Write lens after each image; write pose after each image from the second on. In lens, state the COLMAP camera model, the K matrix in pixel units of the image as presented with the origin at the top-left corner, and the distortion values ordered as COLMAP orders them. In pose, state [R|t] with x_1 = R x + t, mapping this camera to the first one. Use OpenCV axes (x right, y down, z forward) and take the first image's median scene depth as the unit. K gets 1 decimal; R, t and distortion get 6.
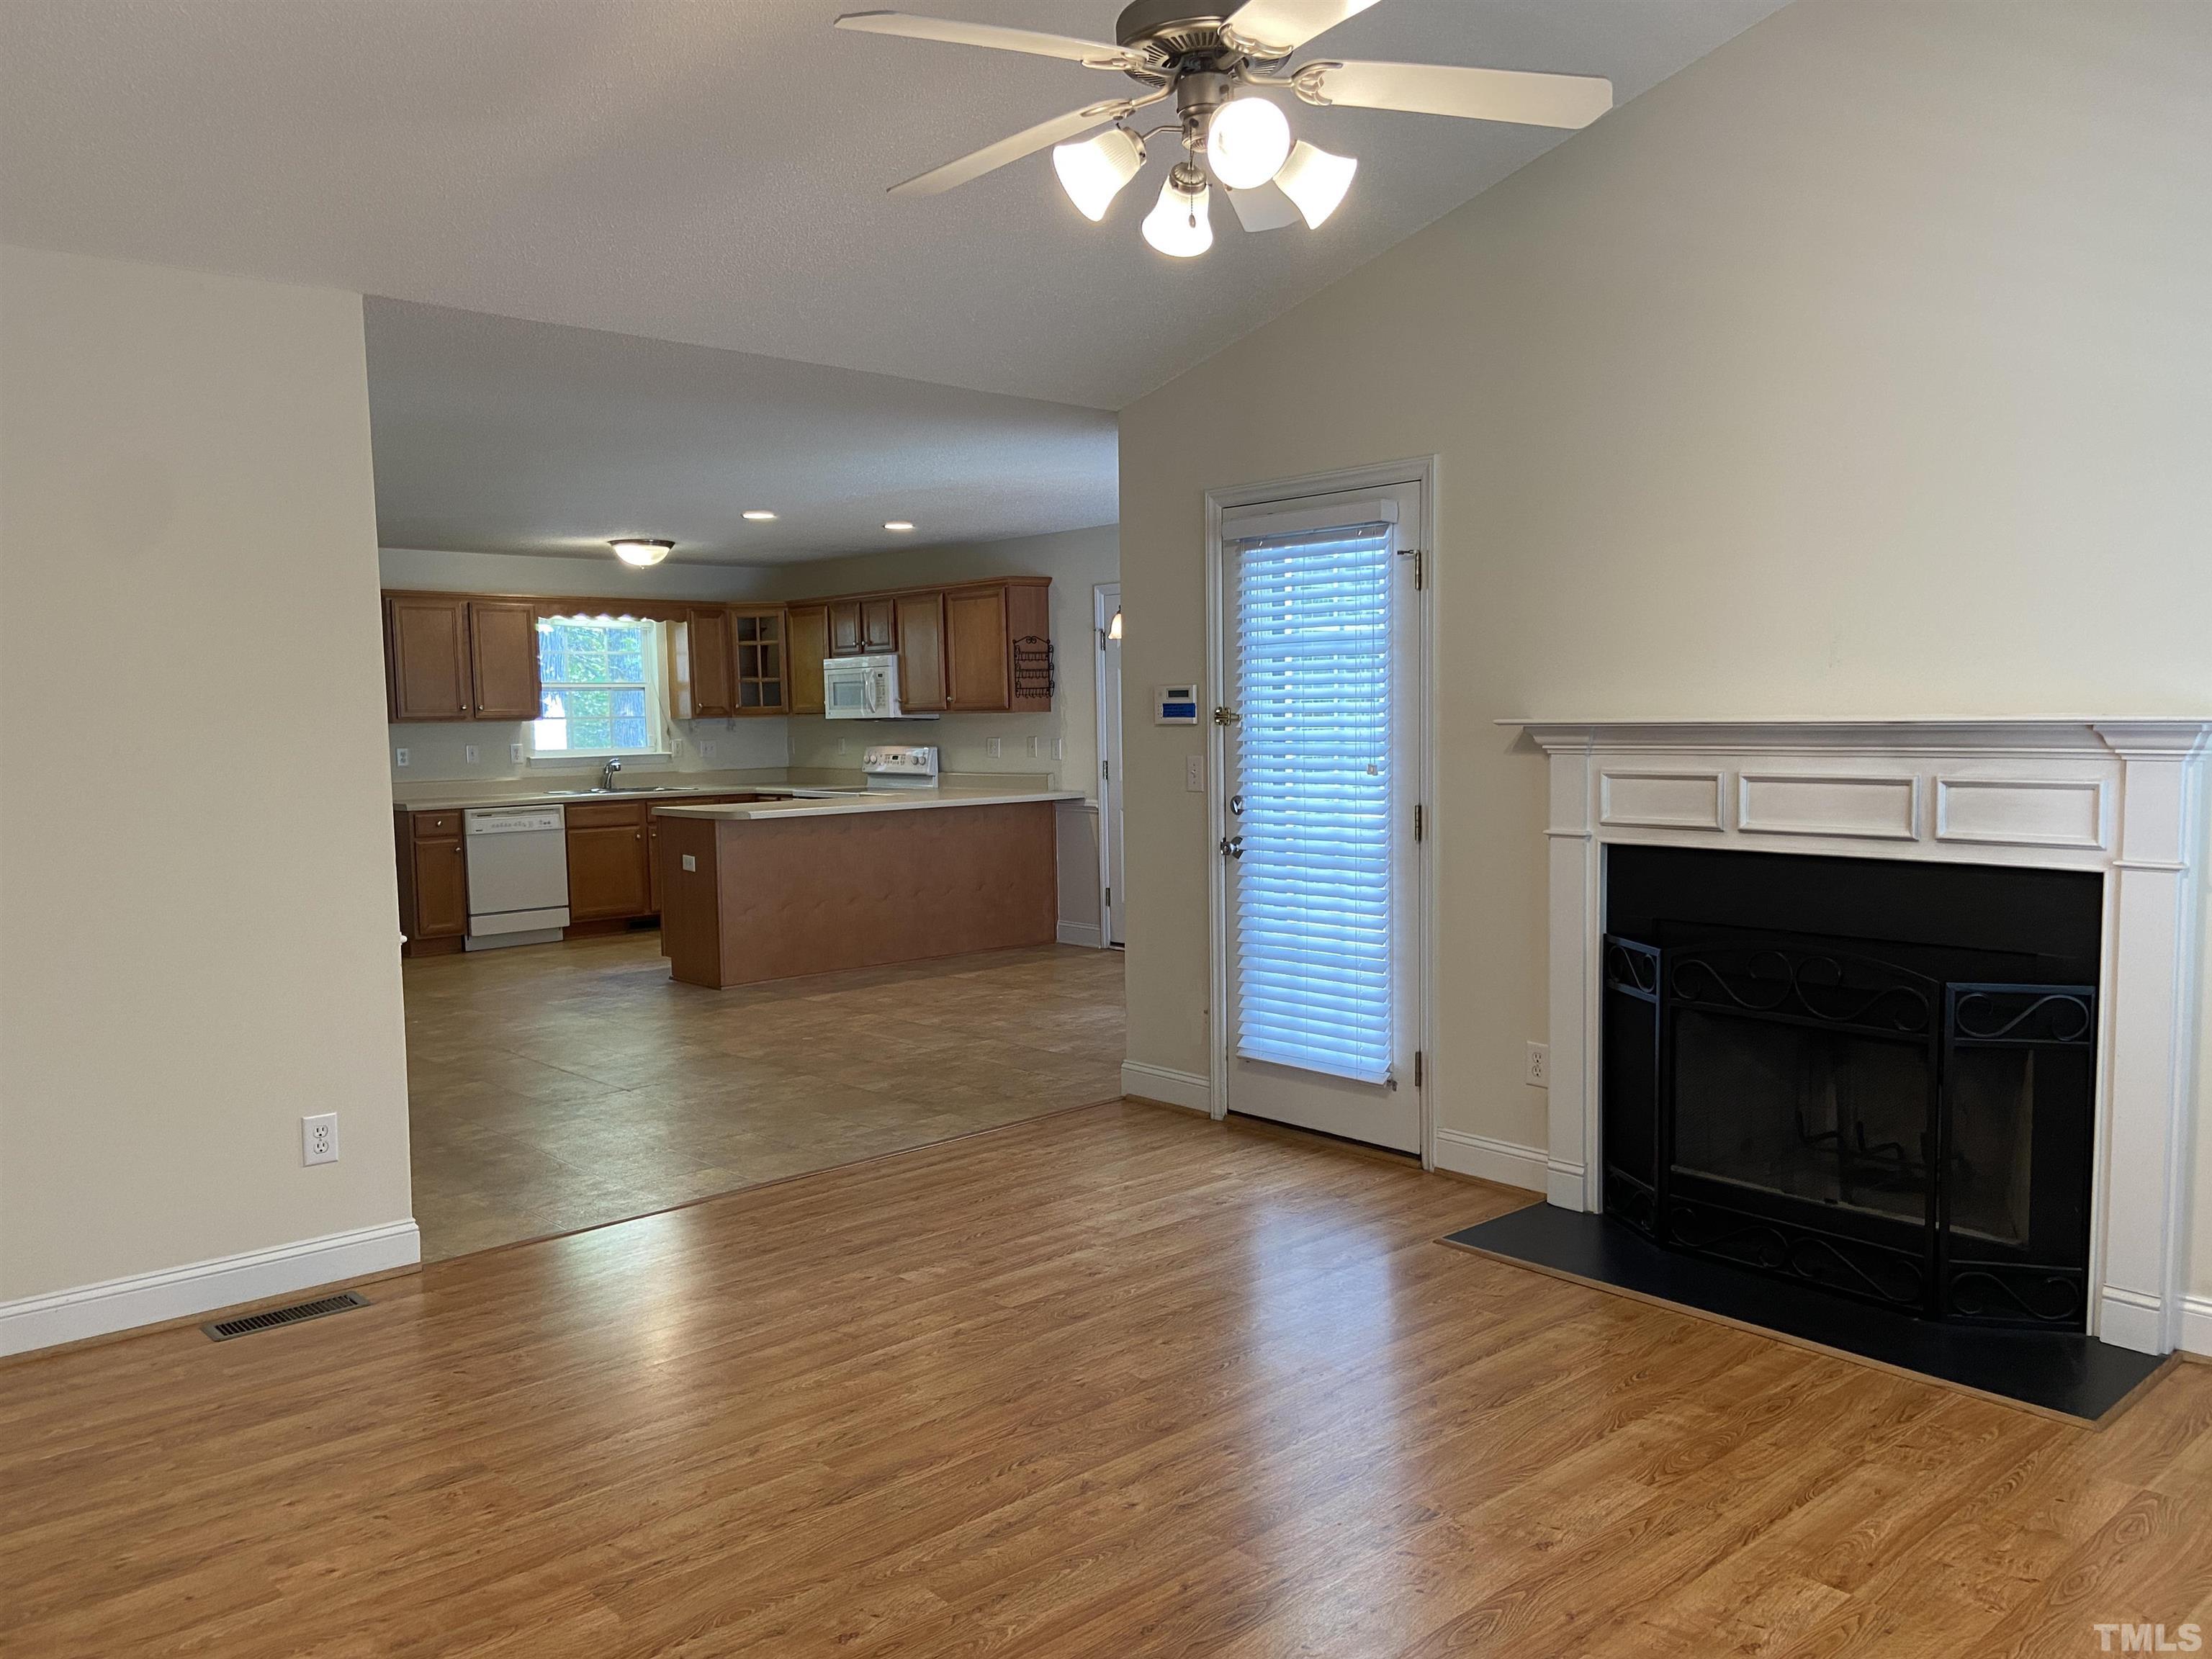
lens RADIAL K [[1672.7, 0, 1104.0], [0, 1672.7, 835.8], [0, 0, 1]] dist [0.100472, -0.110683]
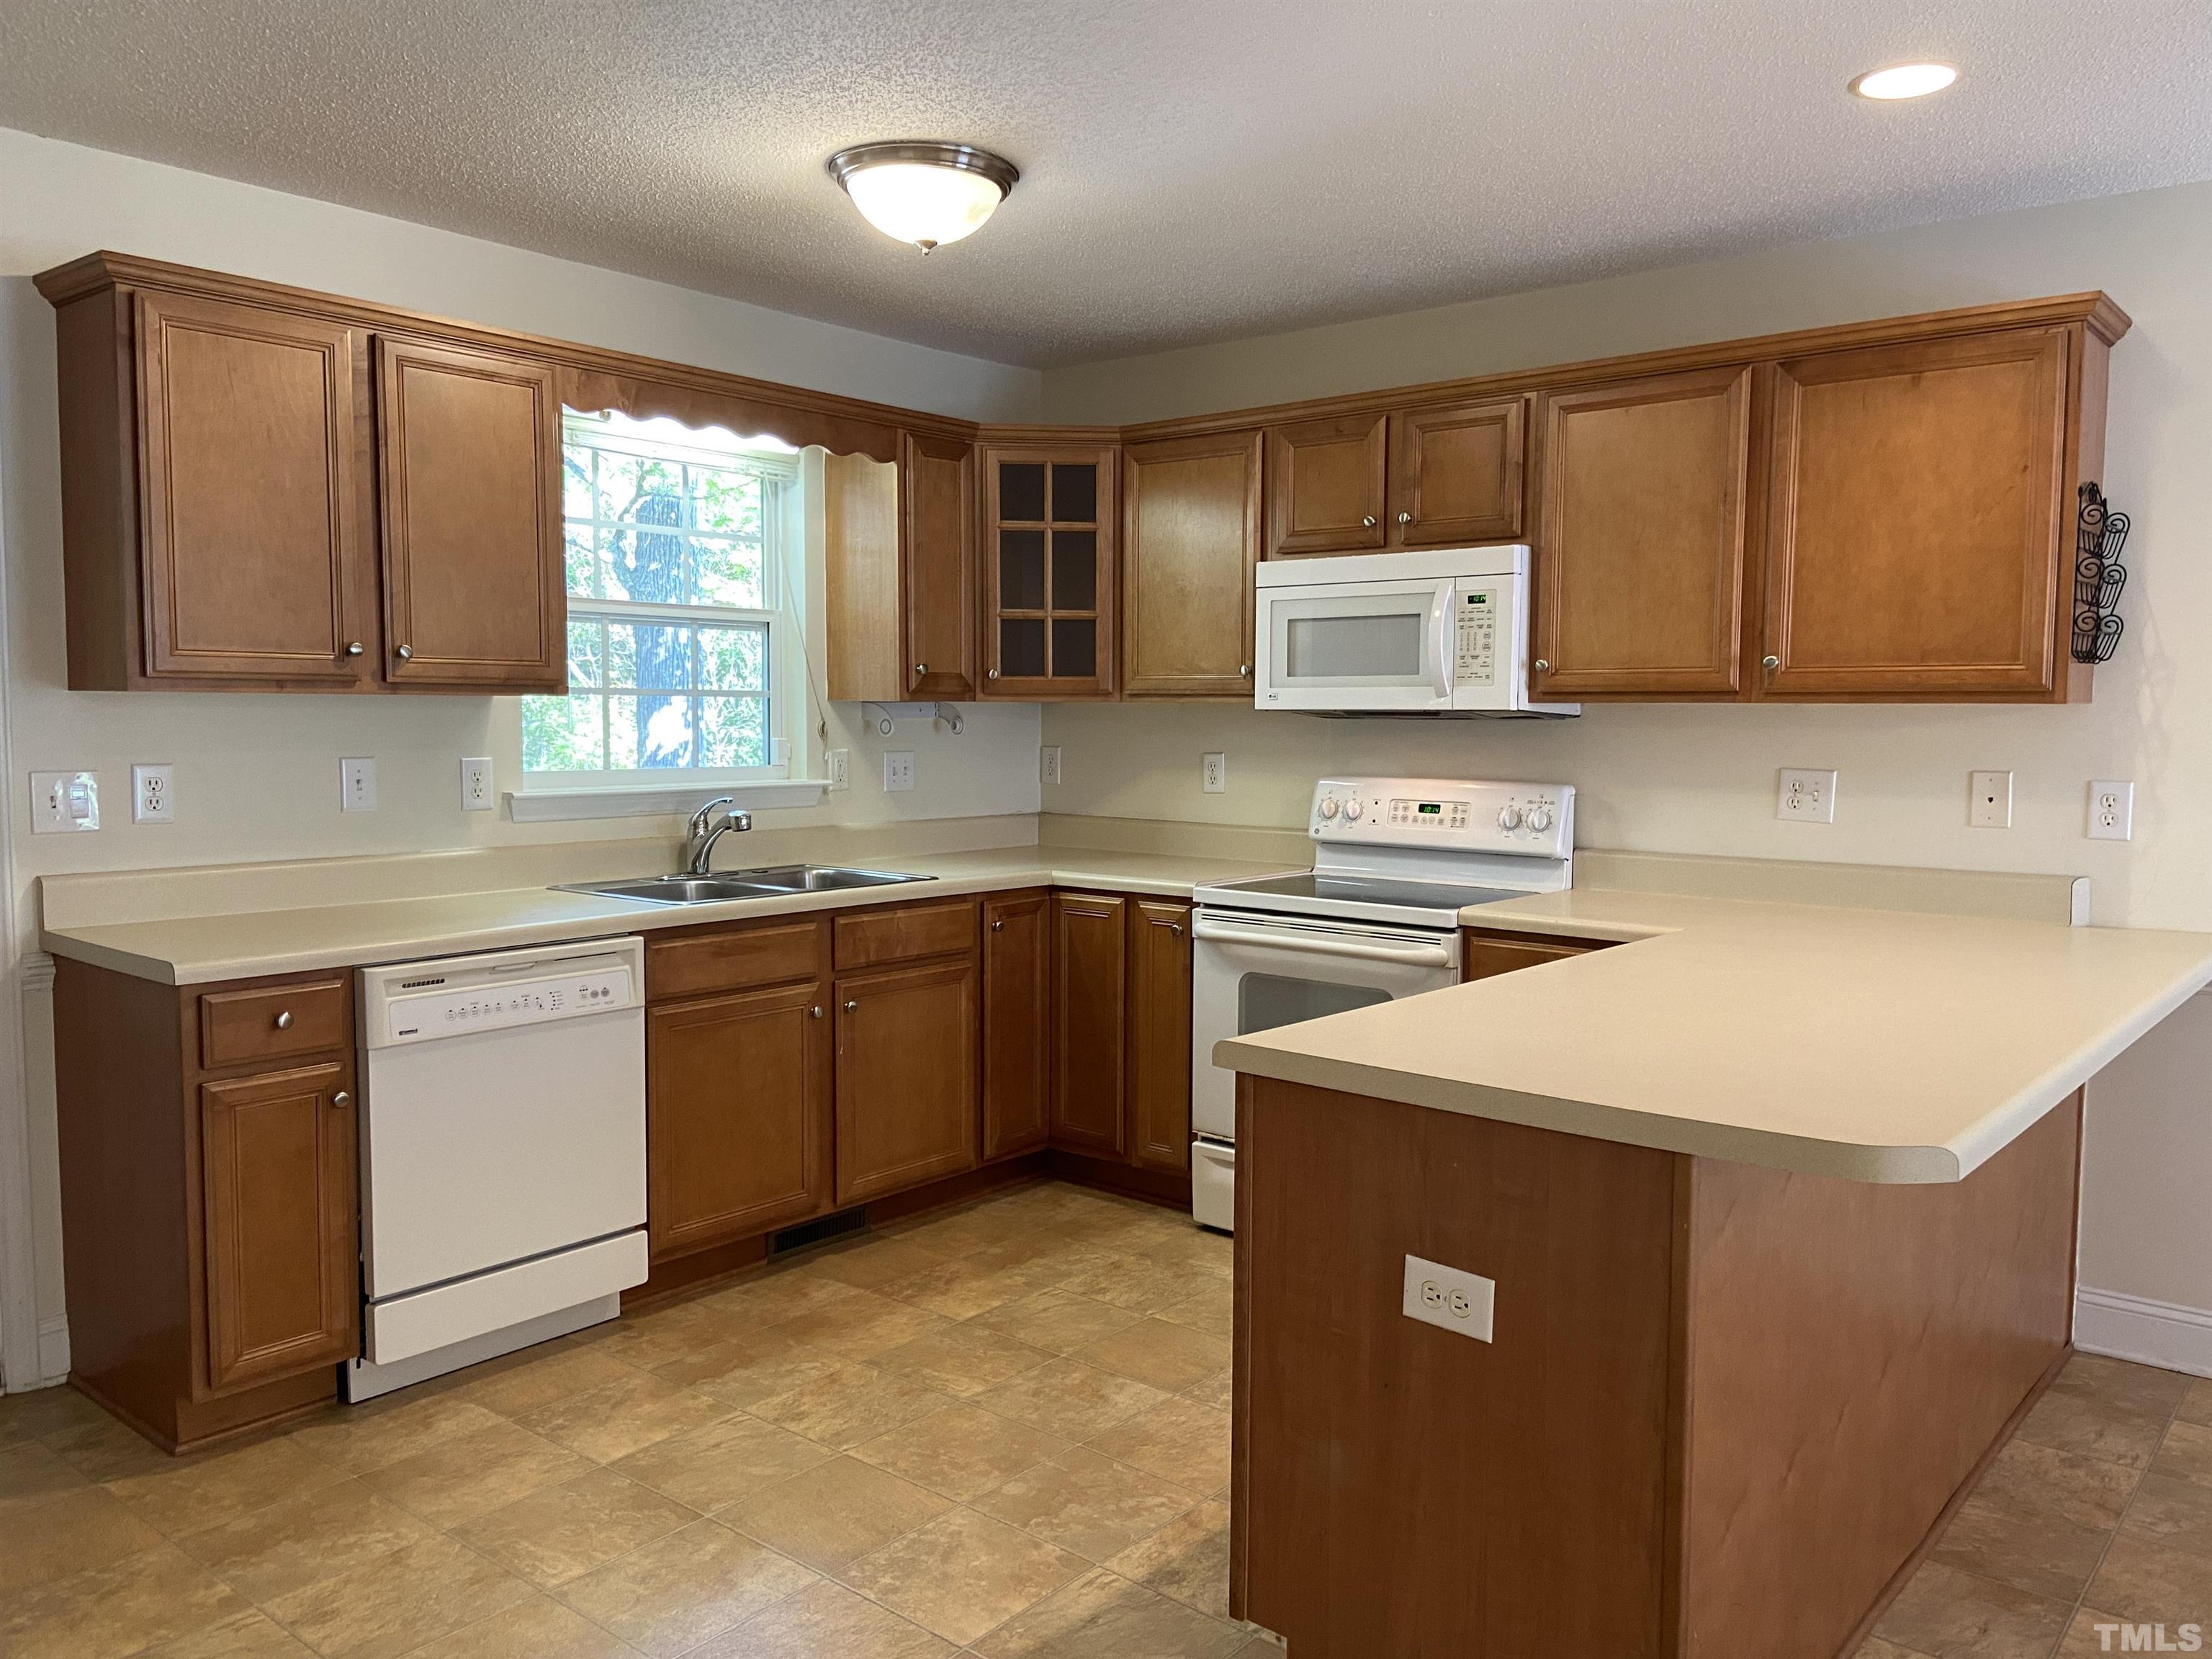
lens RADIAL K [[1672.7, 0, 1105.6], [0, 1672.7, 832.6], [0, 0, 1]] dist [0.100472, -0.110683]
pose [[0.988872, 0.015524, 0.147960, -0.554602], [-0.015299, 0.999879, -0.002656, -0.081178], [-0.147983, 0.000363, 0.988990, 1.282362]]
